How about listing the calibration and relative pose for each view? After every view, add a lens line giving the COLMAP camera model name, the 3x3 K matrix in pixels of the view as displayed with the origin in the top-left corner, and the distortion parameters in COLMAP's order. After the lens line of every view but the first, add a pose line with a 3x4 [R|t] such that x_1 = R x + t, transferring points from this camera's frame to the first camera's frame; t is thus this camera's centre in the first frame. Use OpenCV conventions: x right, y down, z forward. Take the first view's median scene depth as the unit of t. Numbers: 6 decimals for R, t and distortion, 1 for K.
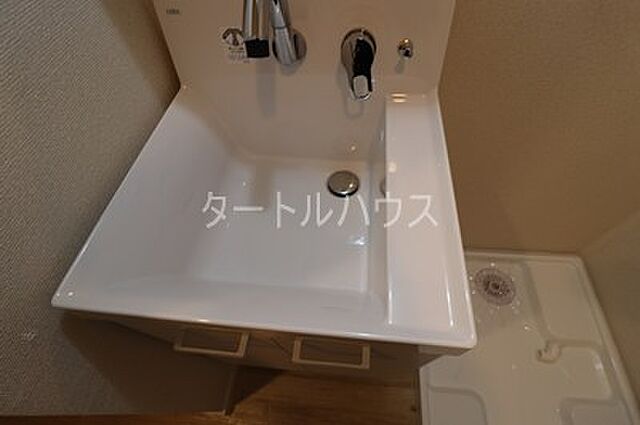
lens RADIAL K [[291.4, 0, 320.0], [0, 291.4, 212.5], [0, 0, 1]] dist [-0.022139, -0.000046]
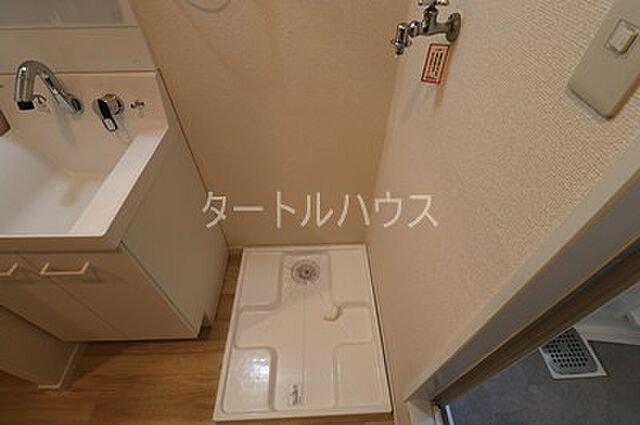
lens RADIAL K [[291.4, 0, 320.0], [0, 291.4, 212.5], [0, 0, 1]] dist [-0.022139, -0.000046]
pose [[0.986000, -0.054235, 0.157677, 0.478780], [0.079521, 0.984109, -0.158767, 0.206239], [-0.146561, 0.169082, 0.974644, -0.353056]]
